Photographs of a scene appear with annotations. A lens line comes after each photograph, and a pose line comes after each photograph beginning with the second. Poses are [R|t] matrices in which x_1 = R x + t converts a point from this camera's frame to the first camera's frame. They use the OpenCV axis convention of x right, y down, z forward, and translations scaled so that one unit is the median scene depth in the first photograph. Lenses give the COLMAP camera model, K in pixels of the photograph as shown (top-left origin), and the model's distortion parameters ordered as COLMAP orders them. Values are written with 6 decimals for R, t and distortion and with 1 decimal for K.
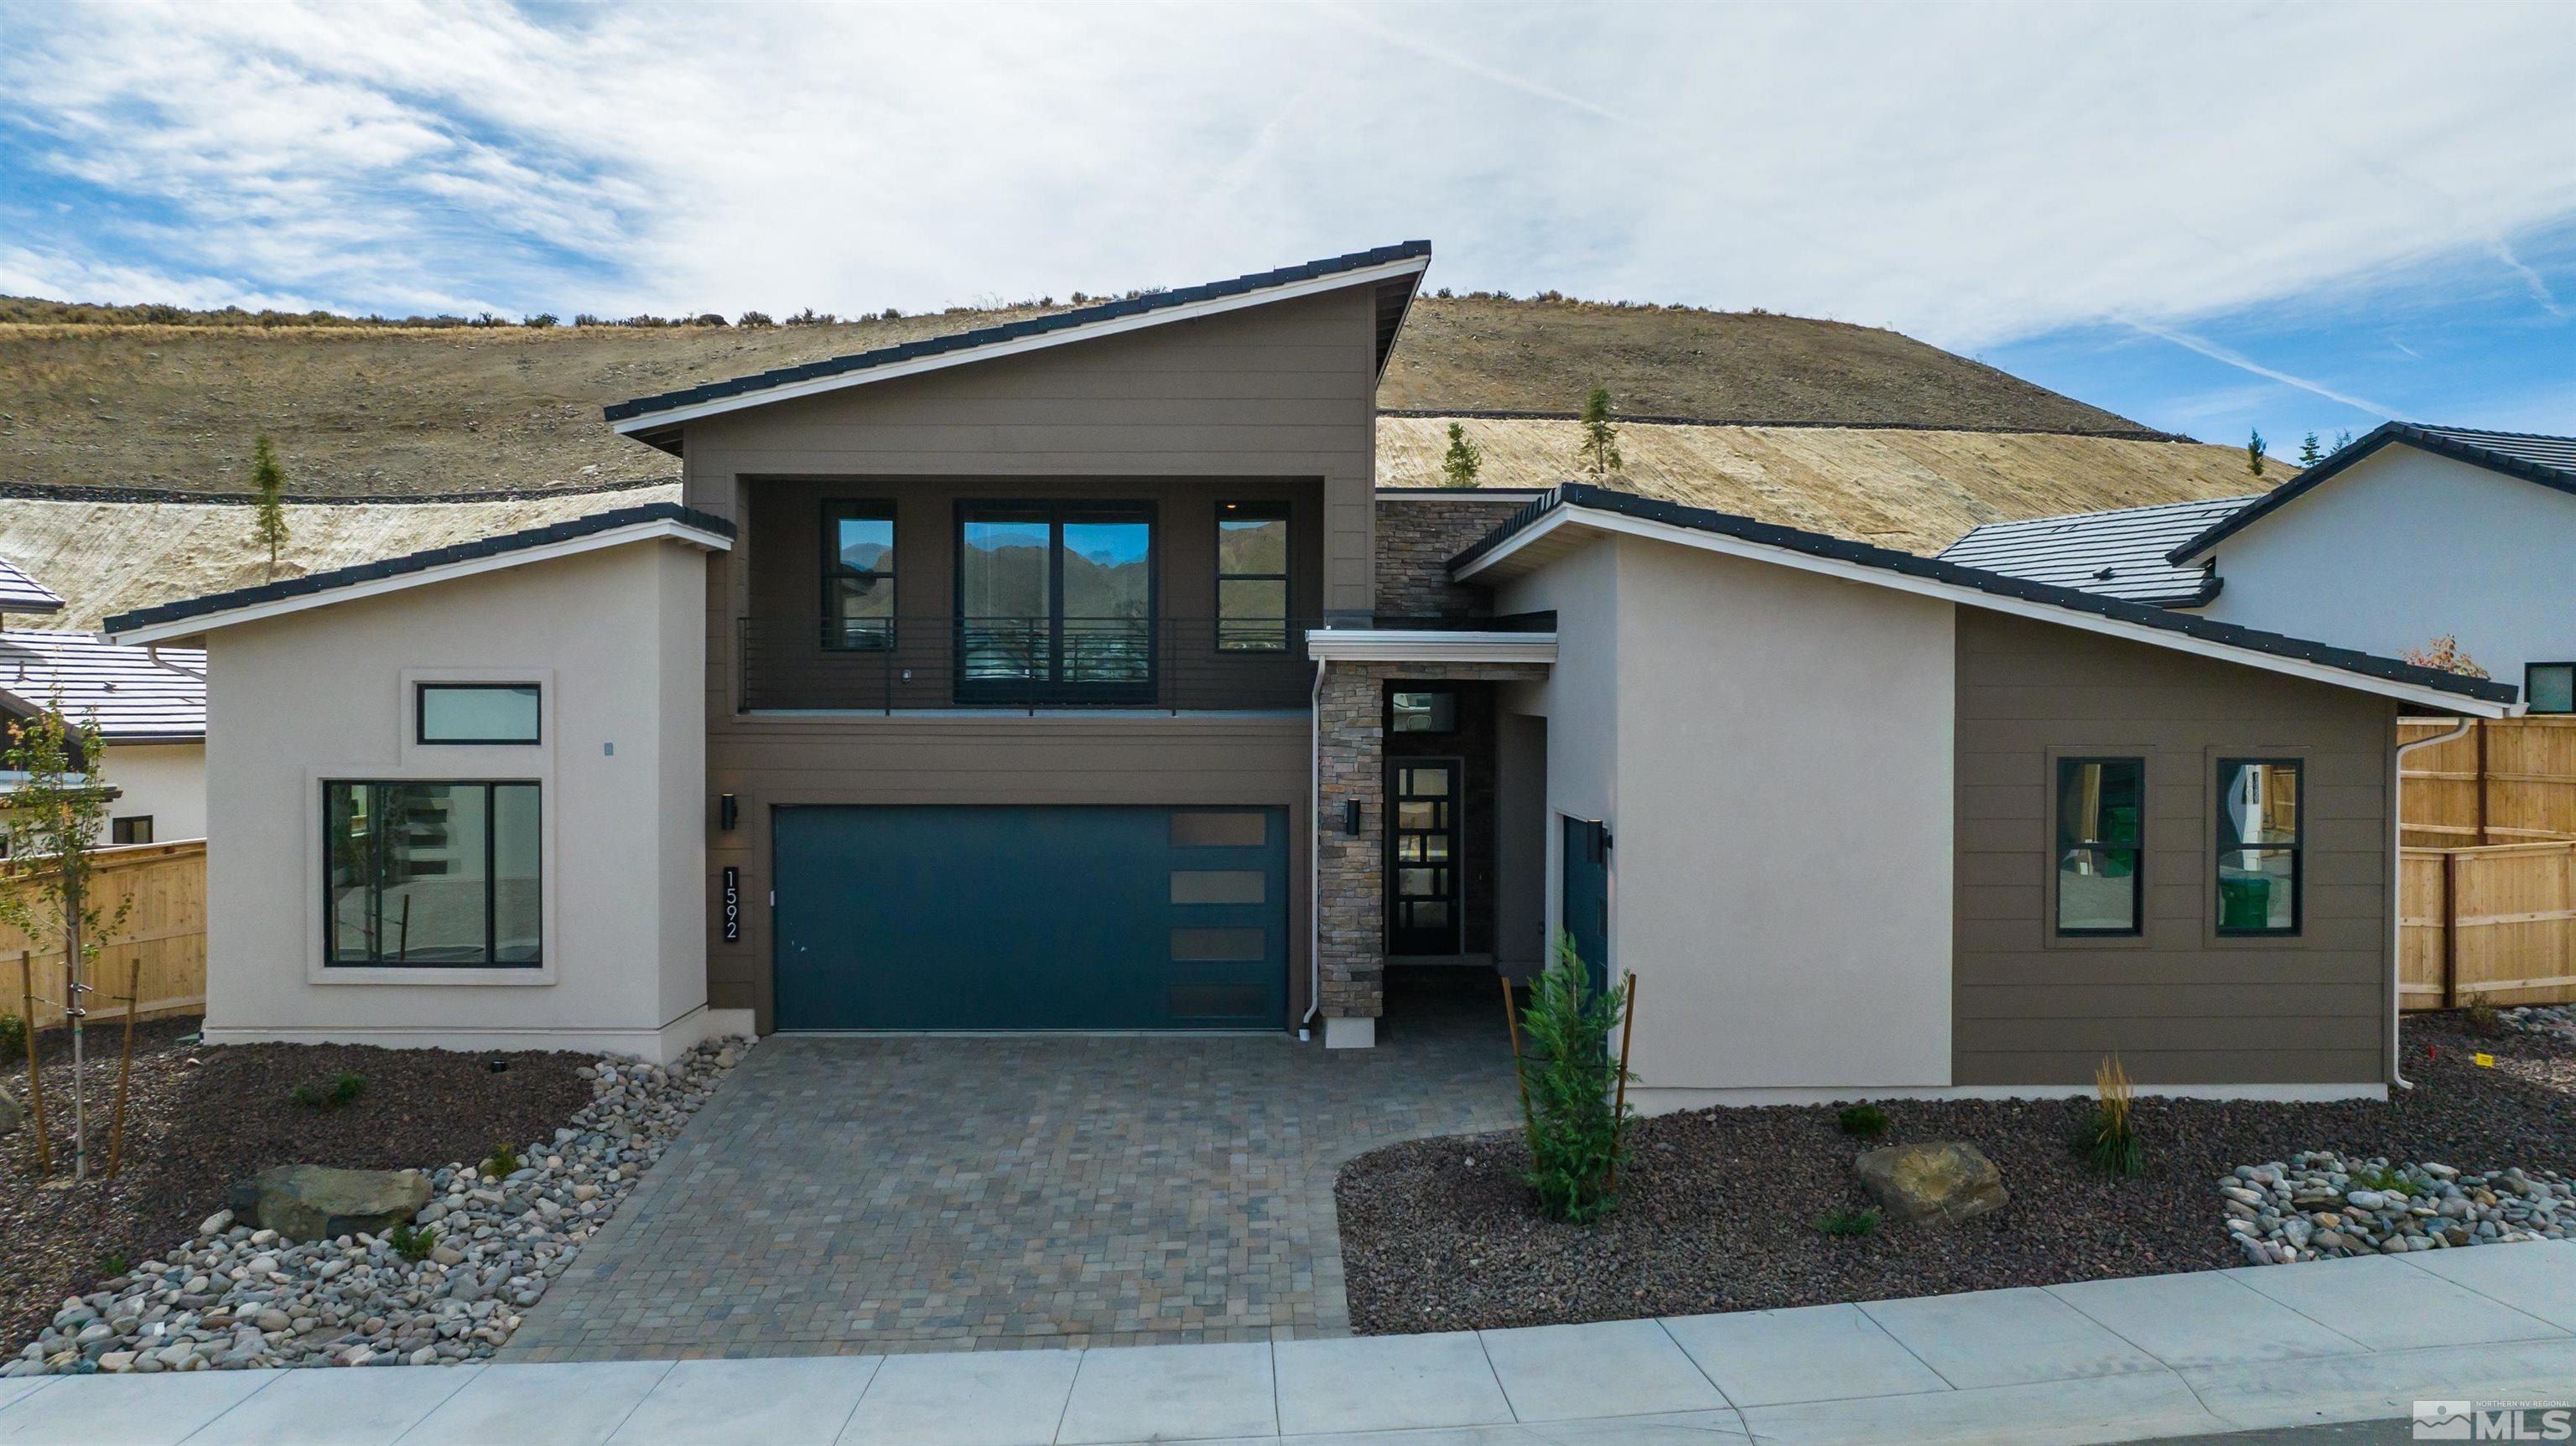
lens RADIAL K [[1750.5, 0, 1298.3], [0, 1750.5, 734.2], [0, 0, 1]] dist [-0.044190, 0.044964]
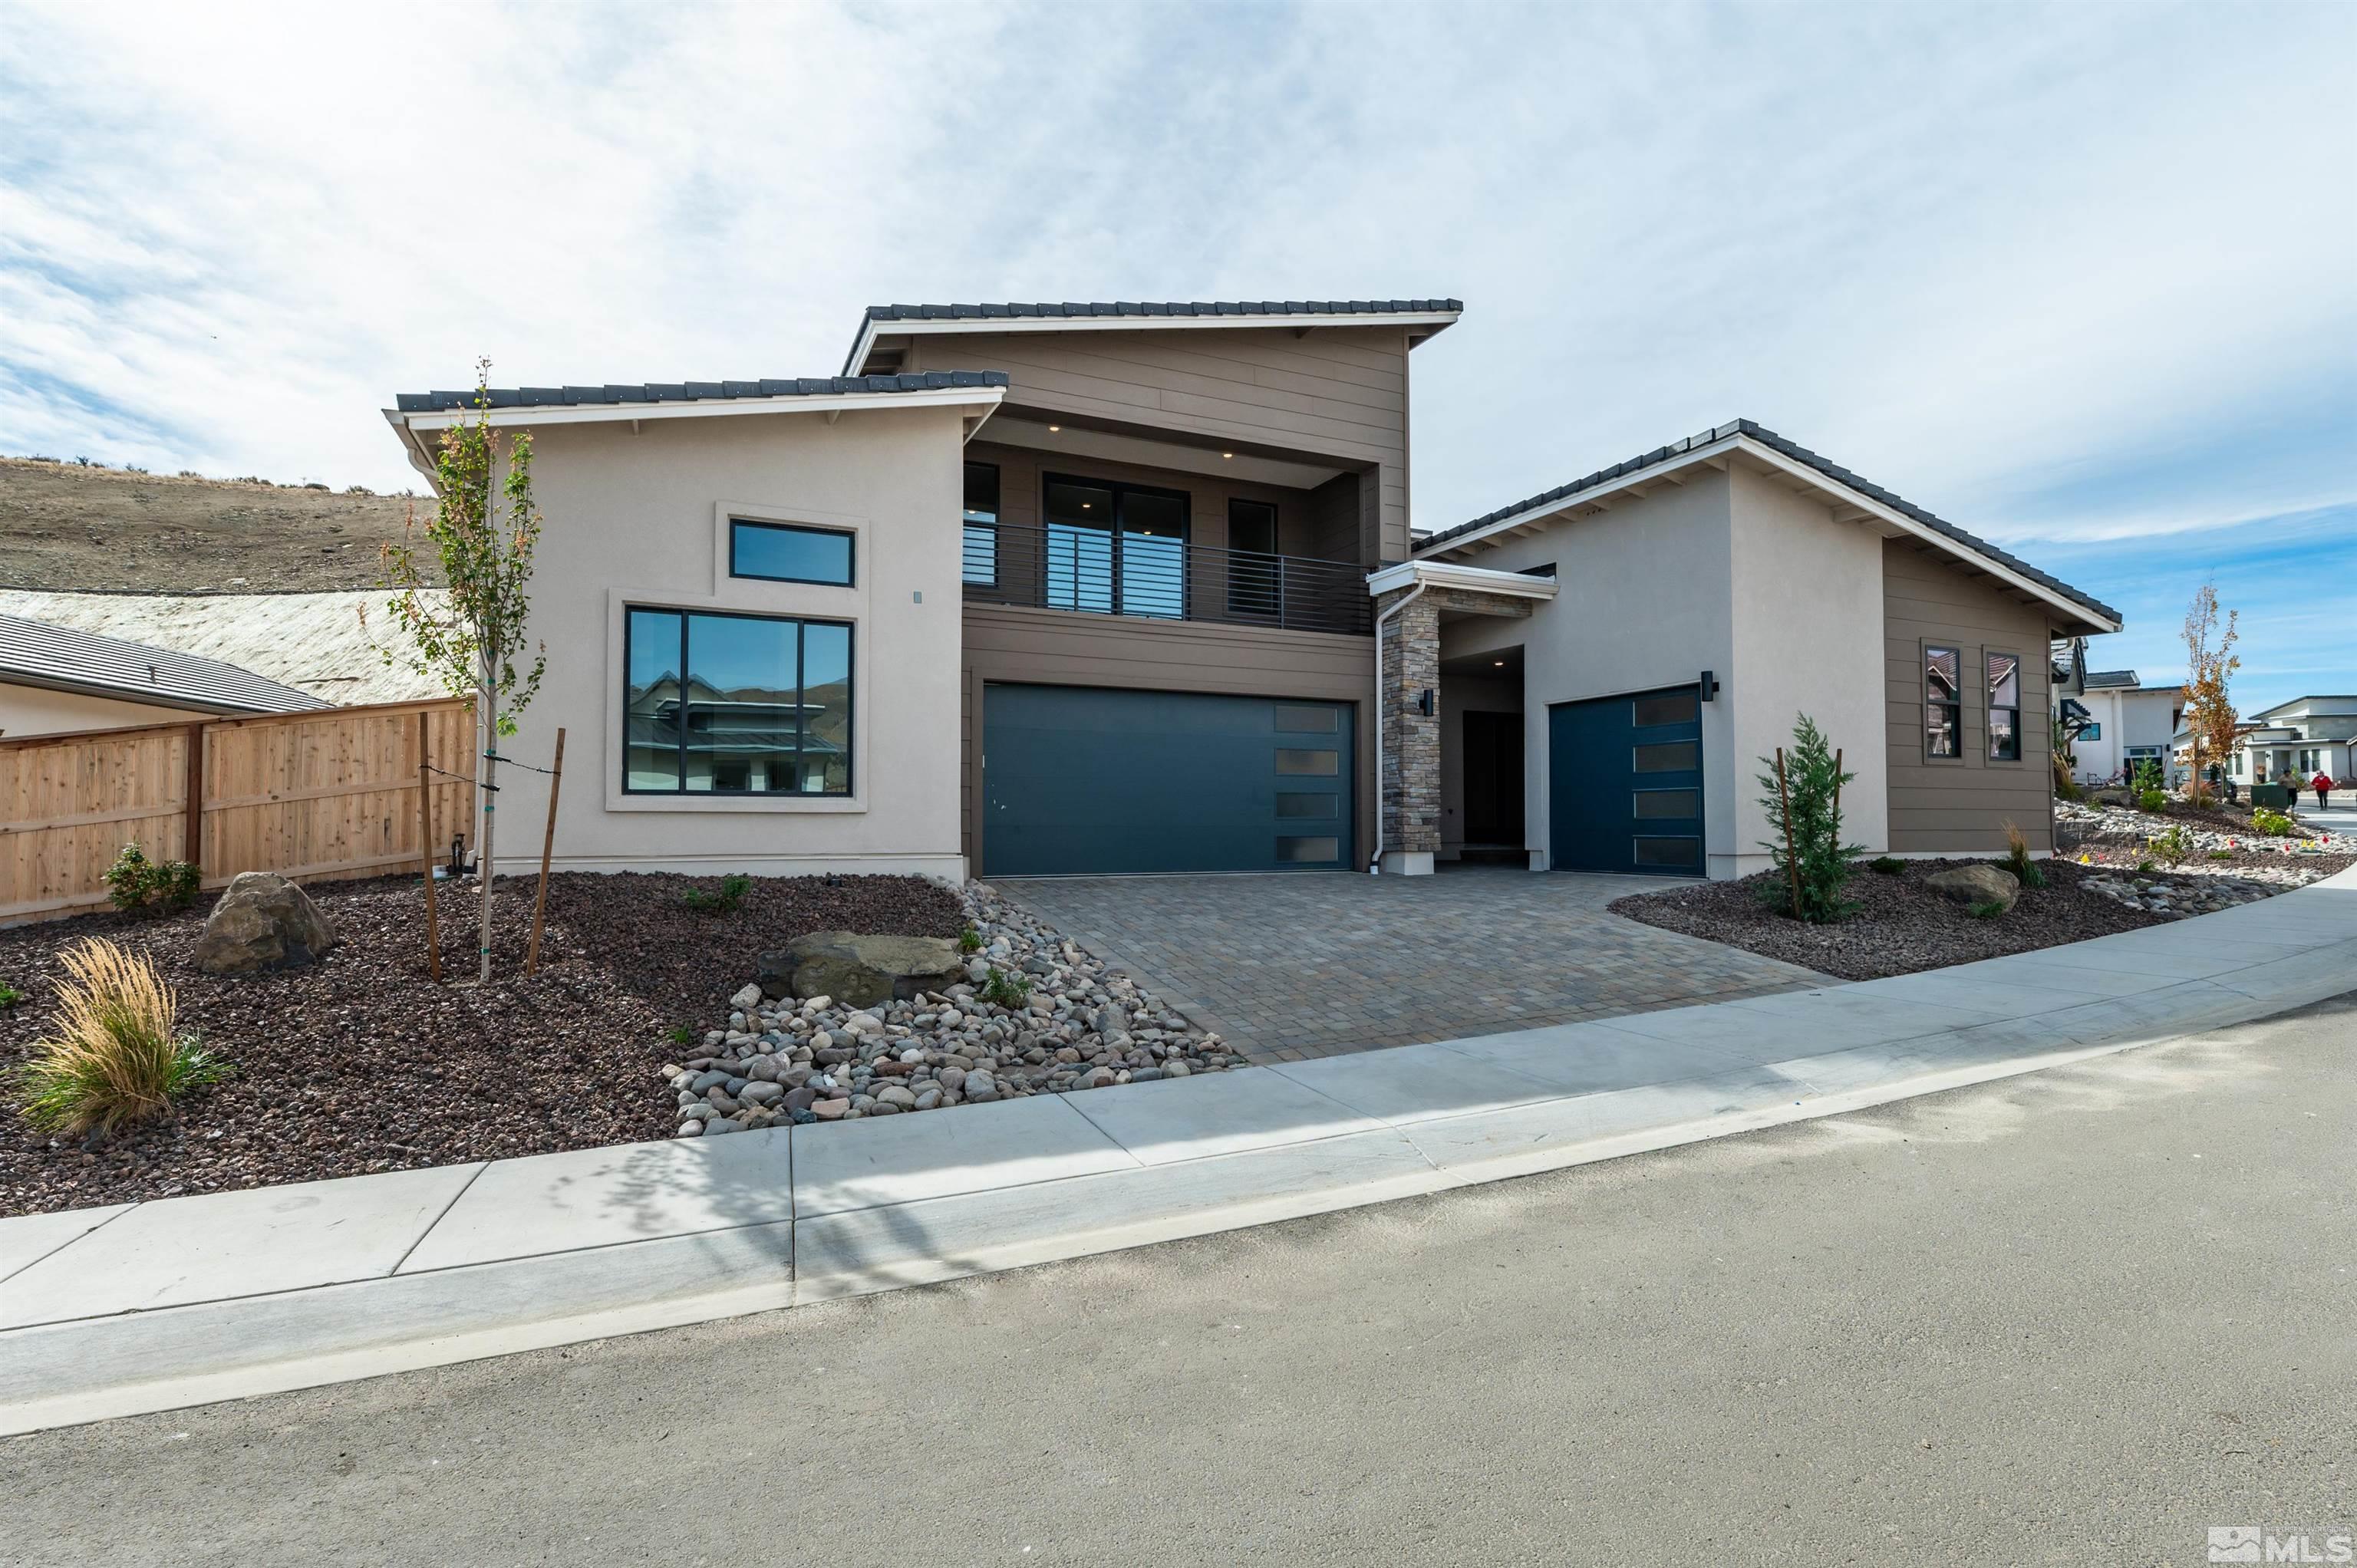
lens RADIAL K [[1095.2, 0, 1183.8], [0, 1095.2, 794.4], [0, 0, 1]] dist [-0.002575, 0.000022]
pose [[0.919565, 0.007082, 0.392873, -0.513978], [0.010854, 0.998998, -0.043414, 0.164638], [-0.392787, 0.044186, 0.918567, 0.309934]]
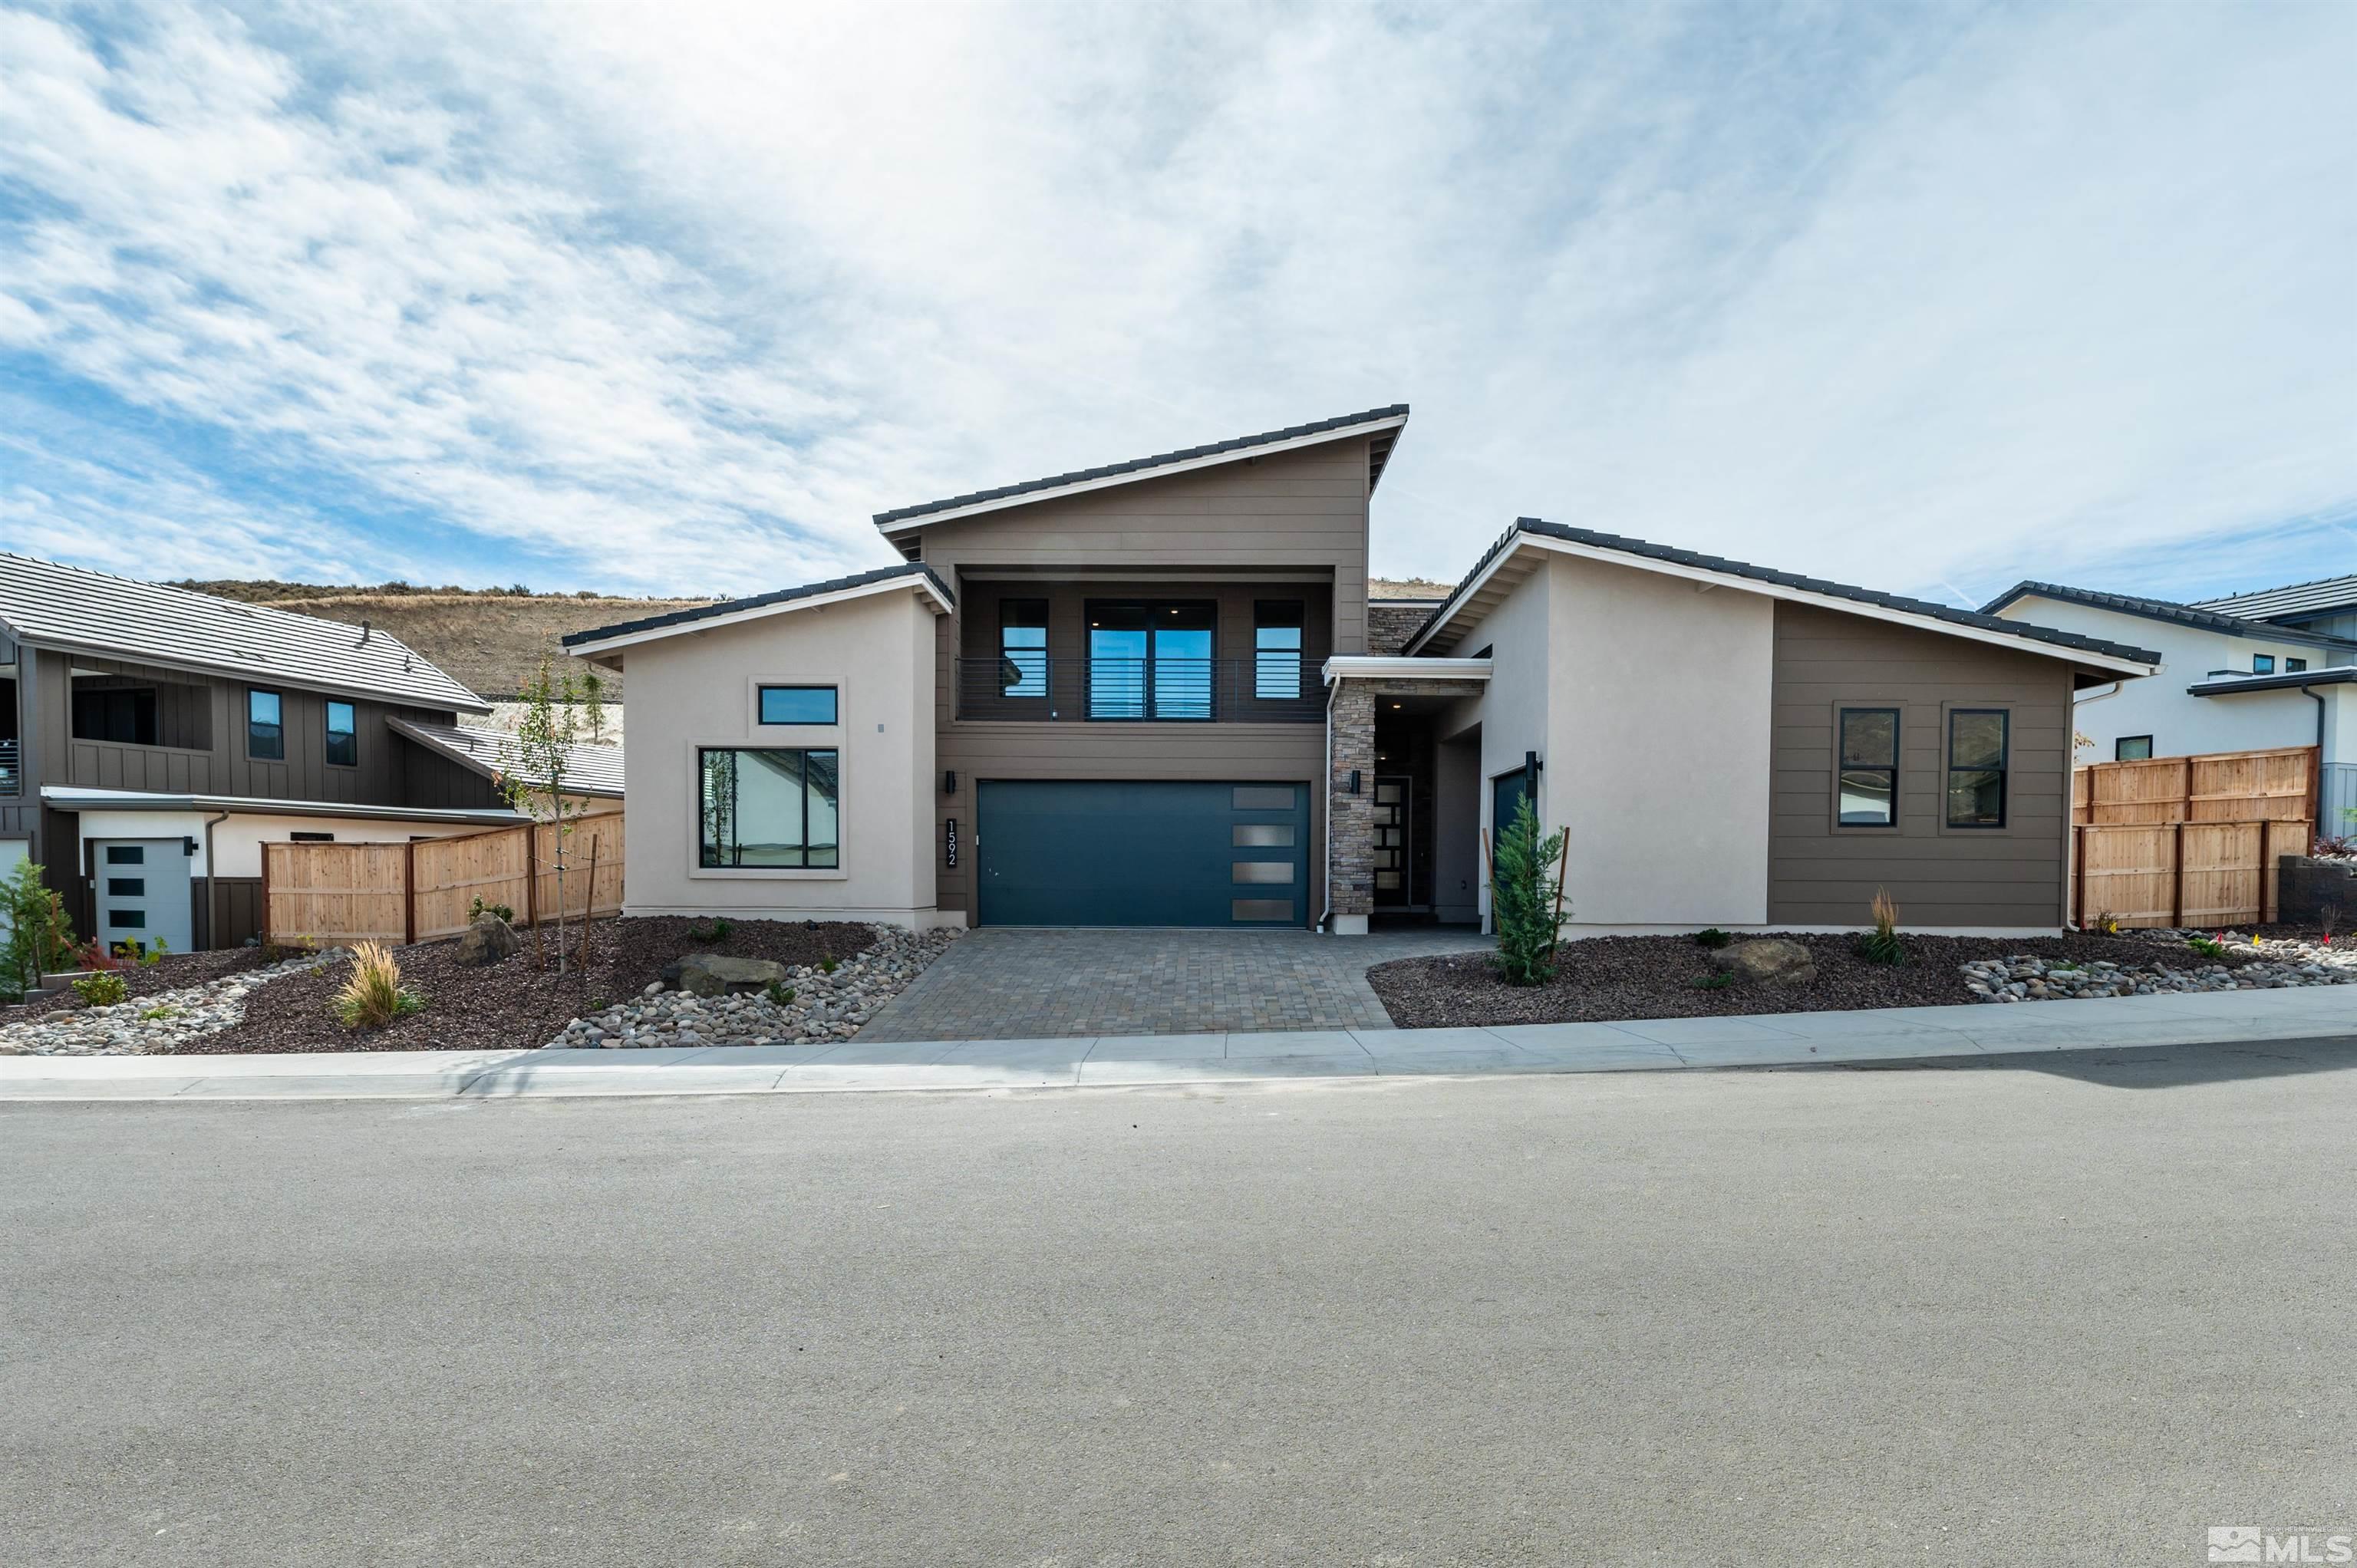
lens RADIAL K [[1140.2, 0, 1196.0], [0, 1140.2, 916.7], [0, 0, 1]] dist [-0.003366, -0.002433]
pose [[0.999400, 0.004387, -0.034351, -0.079416], [-0.003727, 0.999808, 0.019240, 0.157120], [0.034429, -0.019101, 0.999225, -0.011603]]
